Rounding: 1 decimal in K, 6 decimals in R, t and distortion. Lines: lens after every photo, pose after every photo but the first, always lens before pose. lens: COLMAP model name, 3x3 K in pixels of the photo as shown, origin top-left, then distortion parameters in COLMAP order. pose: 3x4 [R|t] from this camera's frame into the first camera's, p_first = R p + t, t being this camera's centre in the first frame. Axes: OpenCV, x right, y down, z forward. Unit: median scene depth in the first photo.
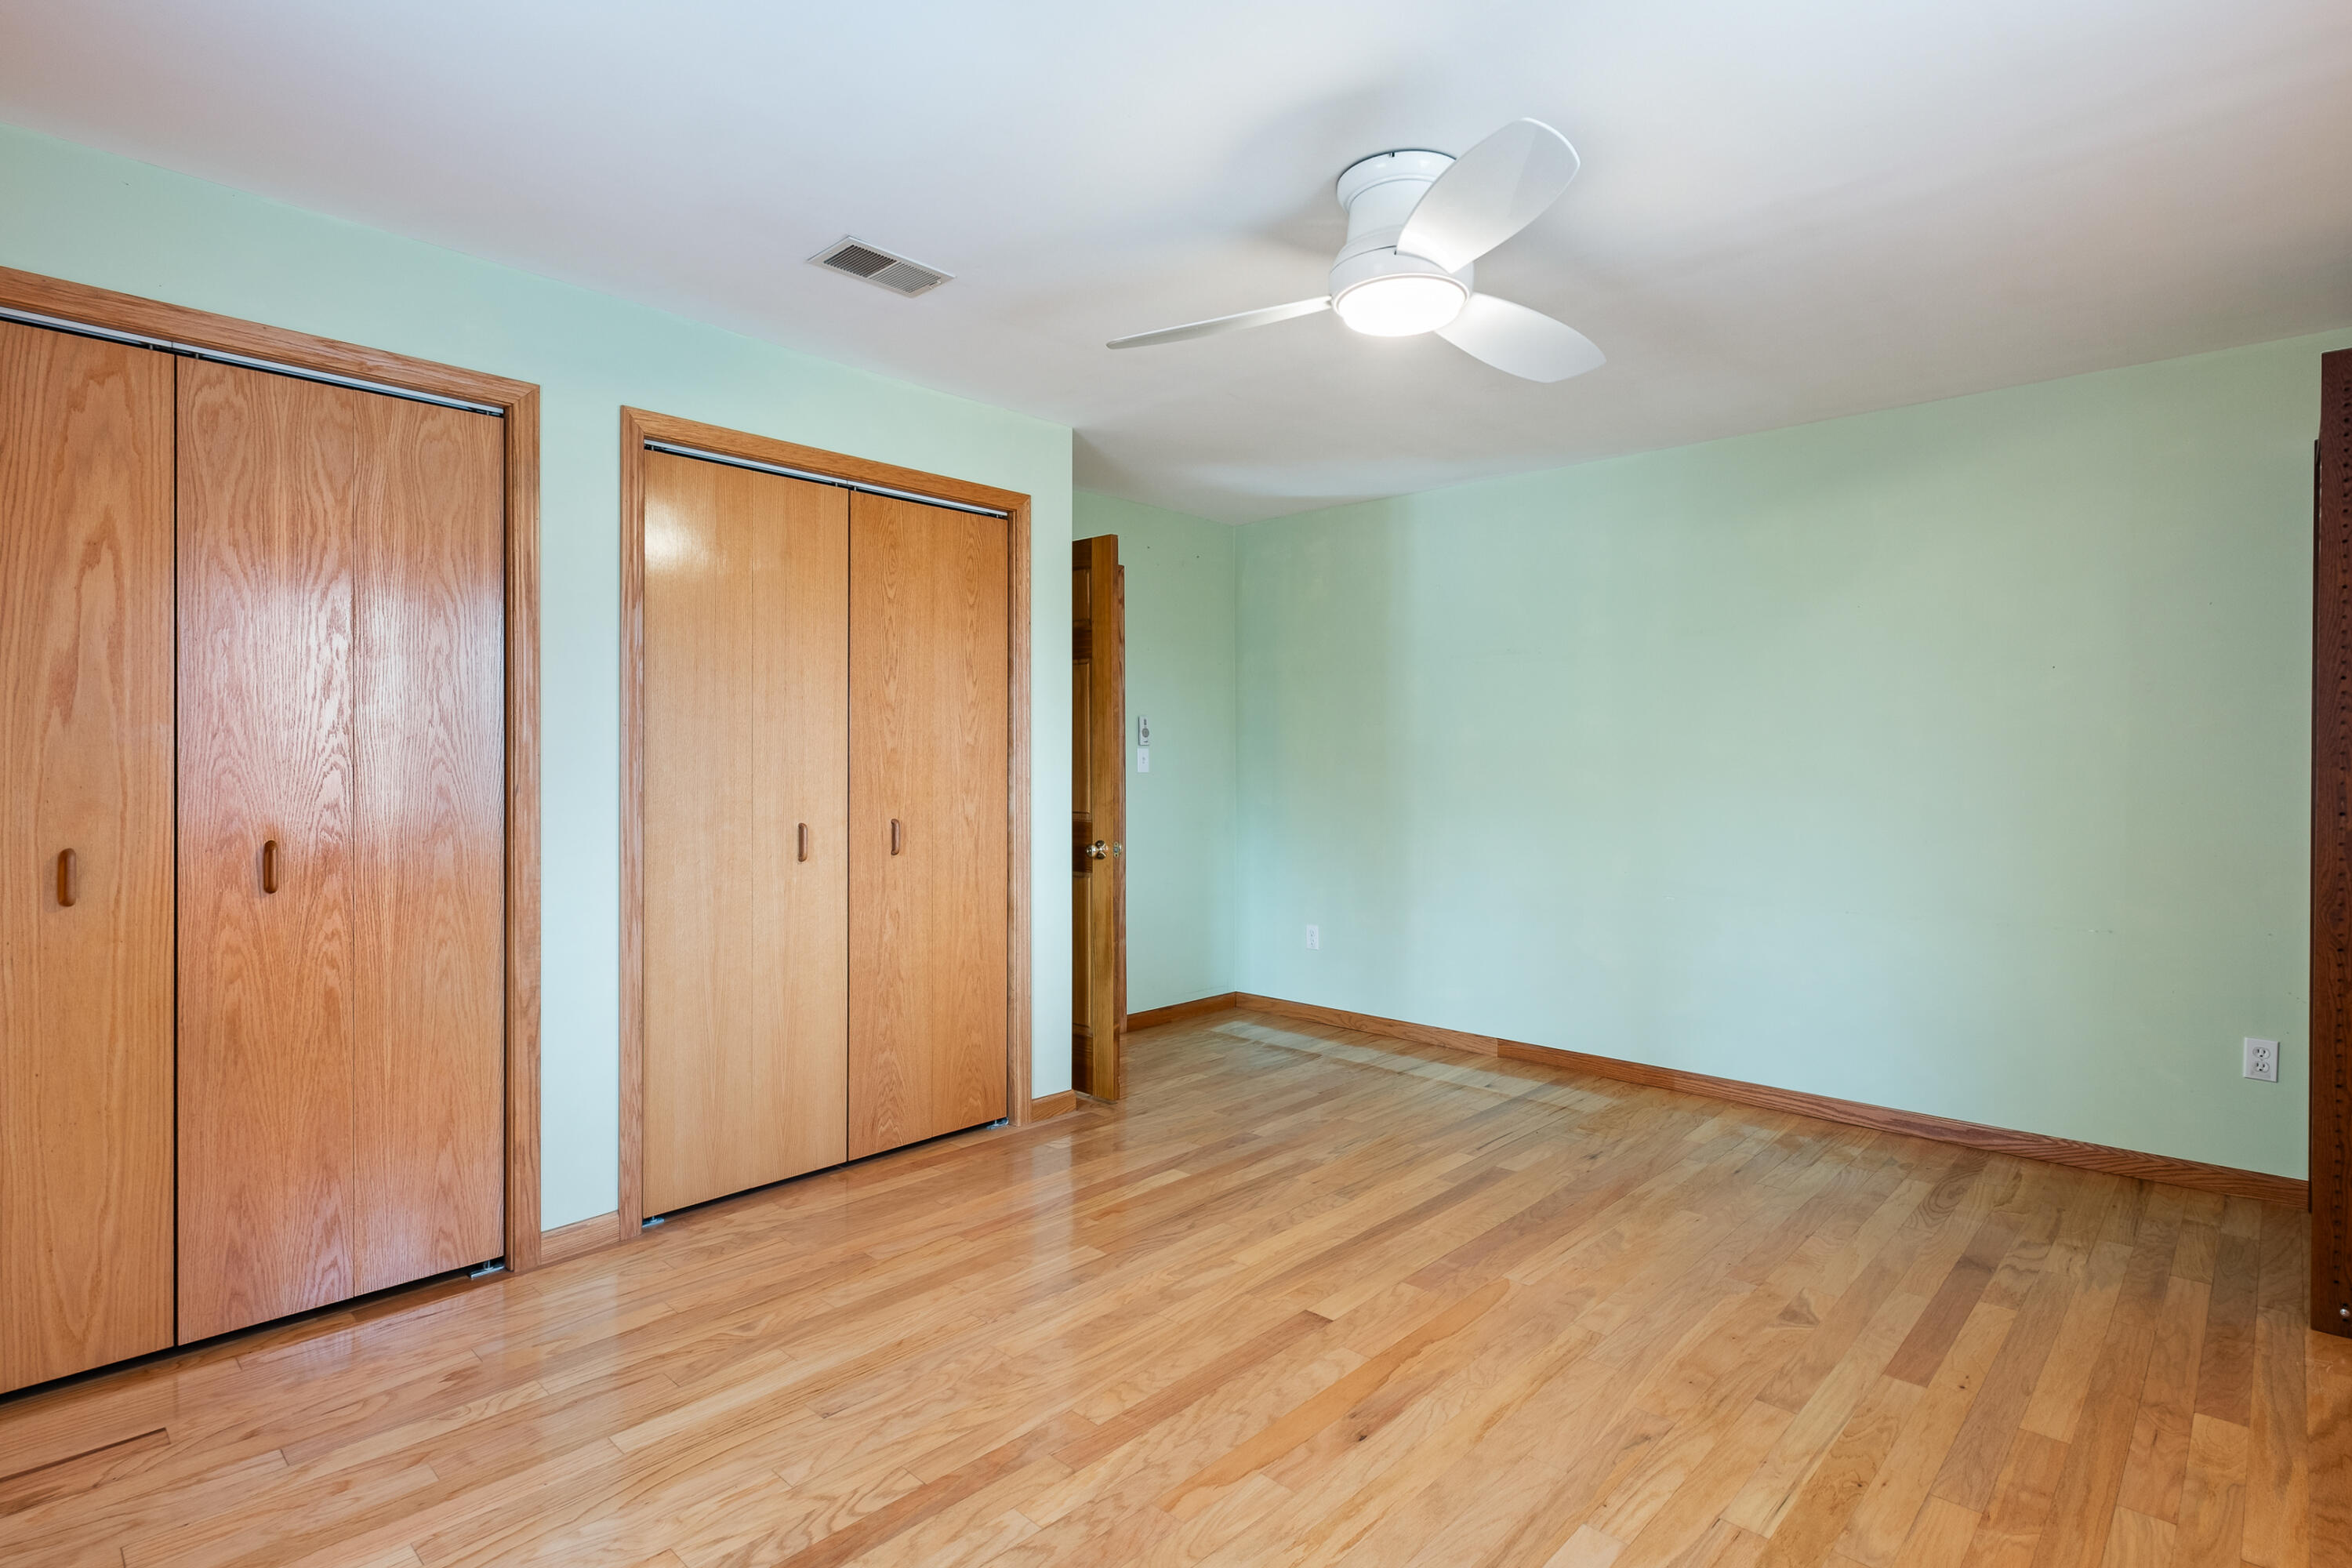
lens RADIAL K [[1167.1, 0, 1178.4], [0, 1167.1, 780.7], [0, 0, 1]] dist [-0.003020, -0.000164]
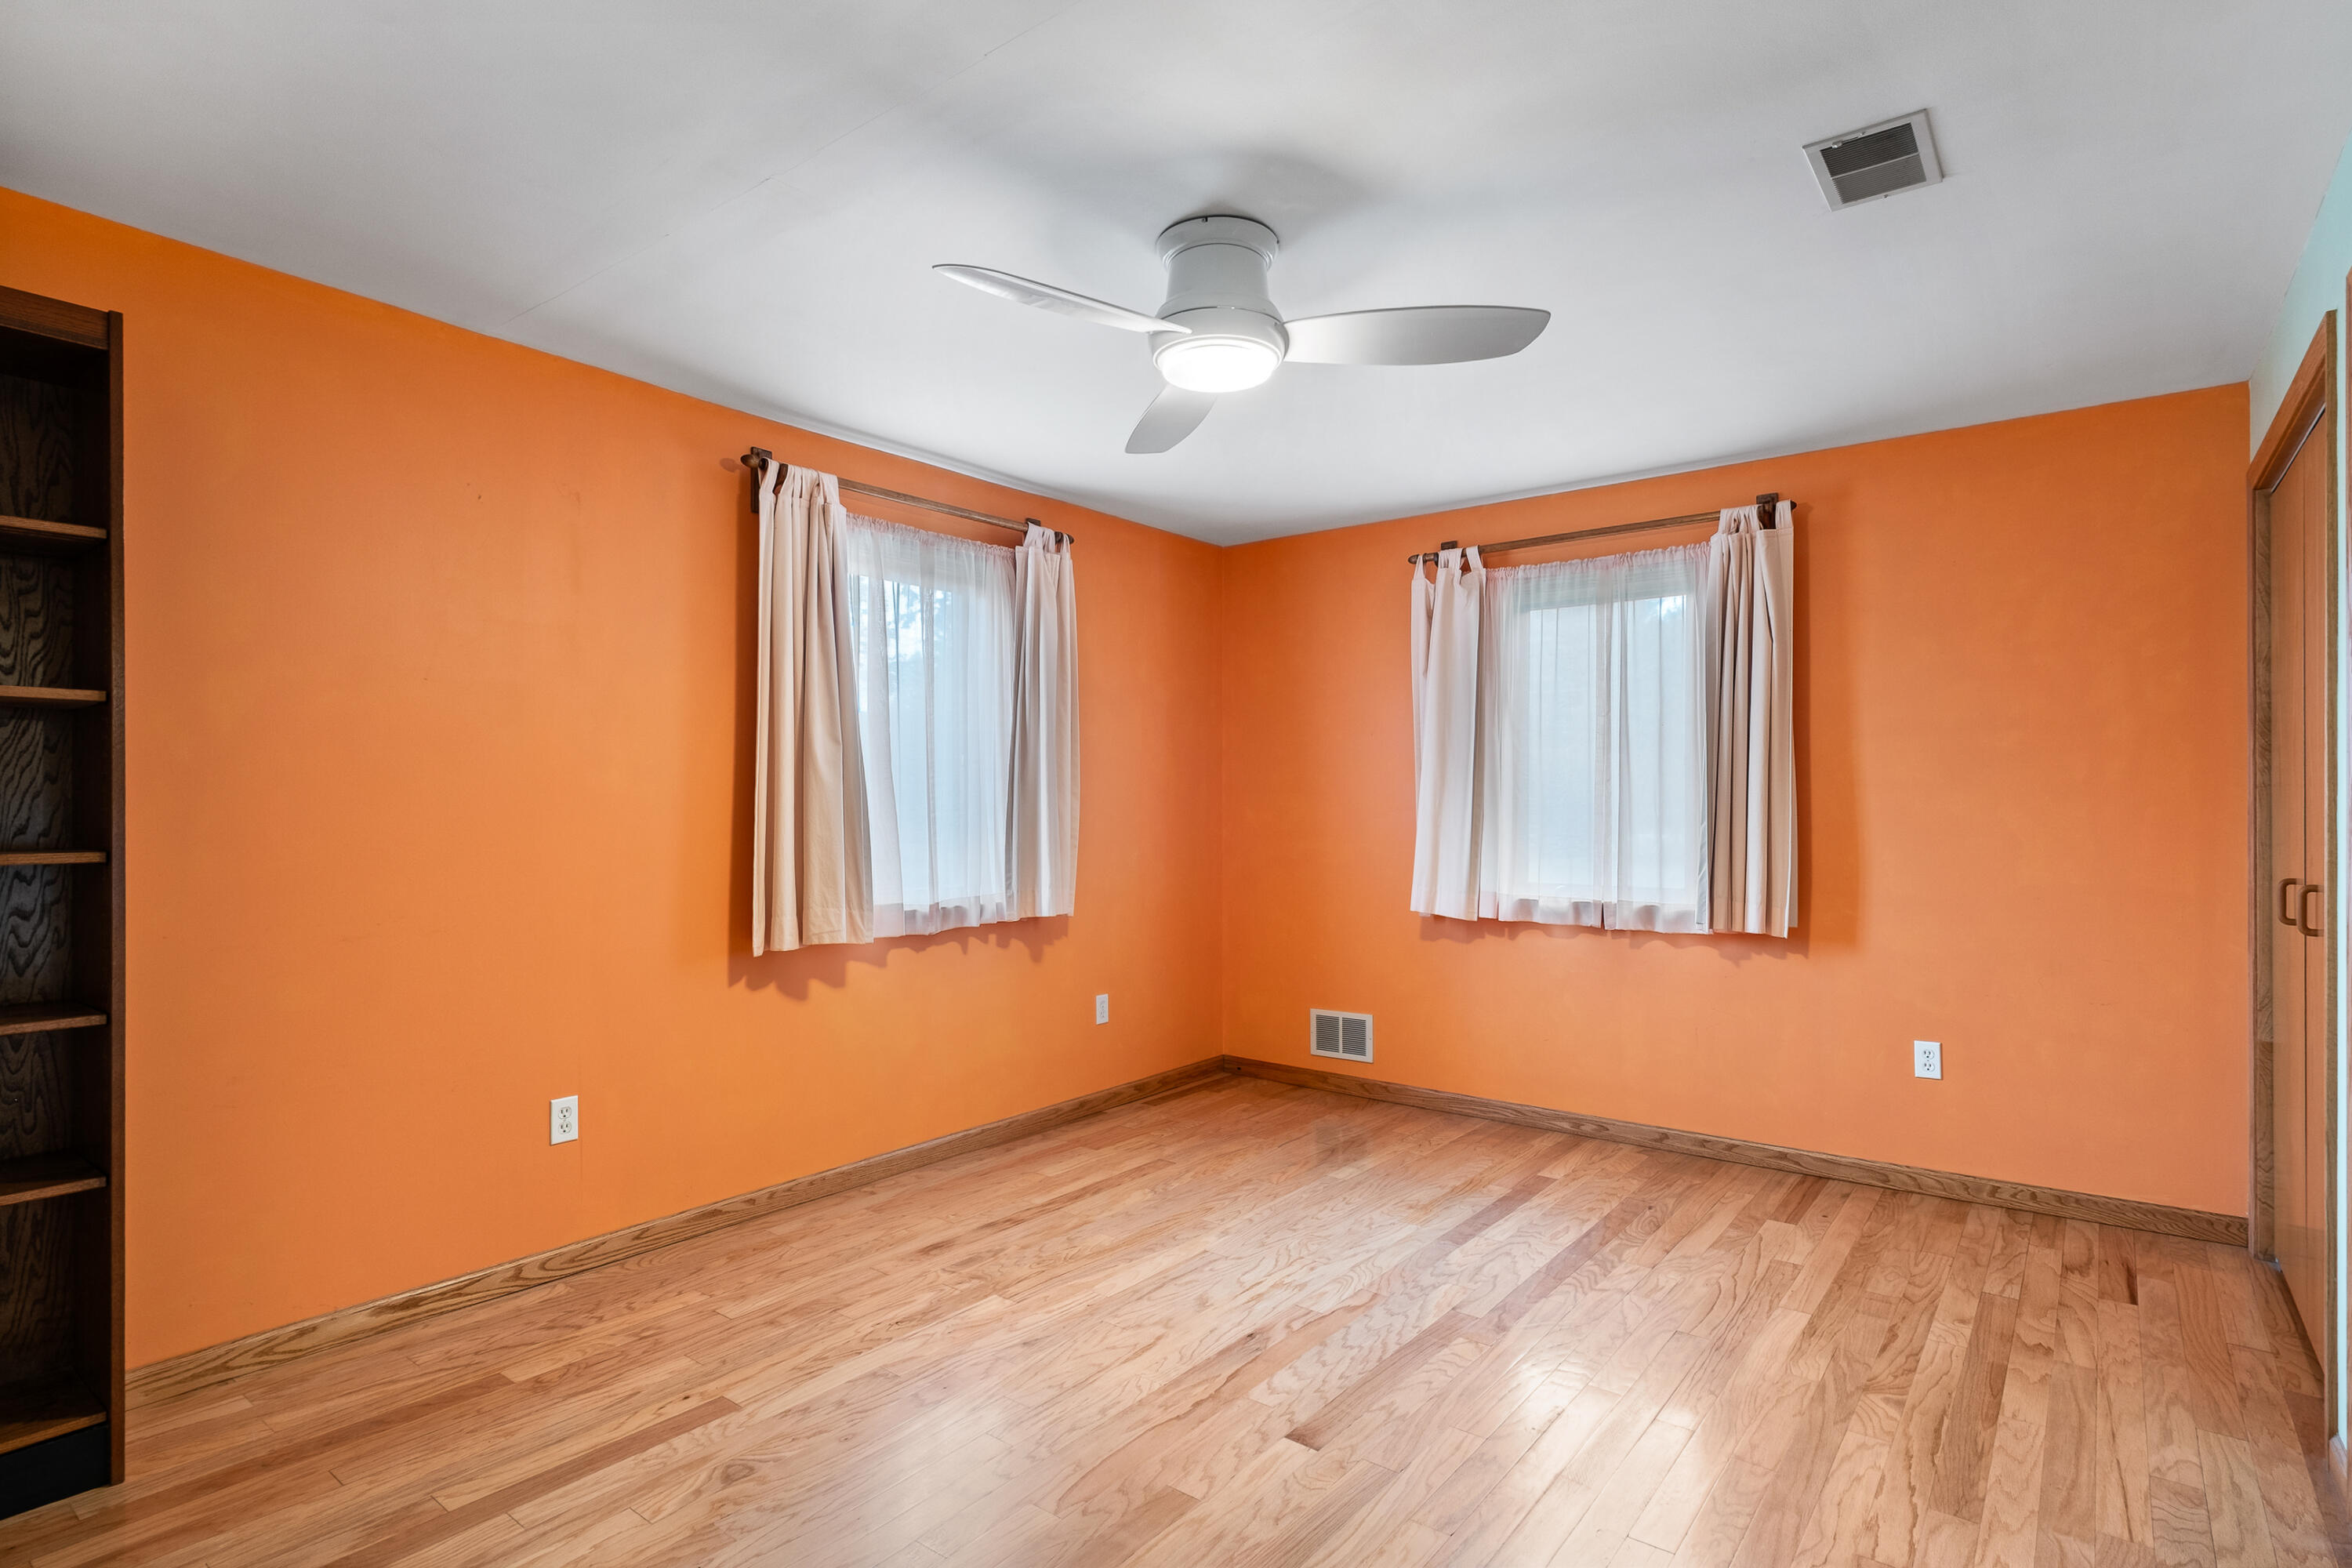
lens RADIAL K [[1167.1, 0, 1174.1], [0, 1167.1, 792.4], [0, 0, 1]] dist [-0.003020, -0.000164]
pose [[-0.995343, -0.003358, -0.096339, 0.343920], [-0.003362, 0.999994, -0.000114, -0.027516], [0.096339, 0.000211, -0.995349, 2.128162]]
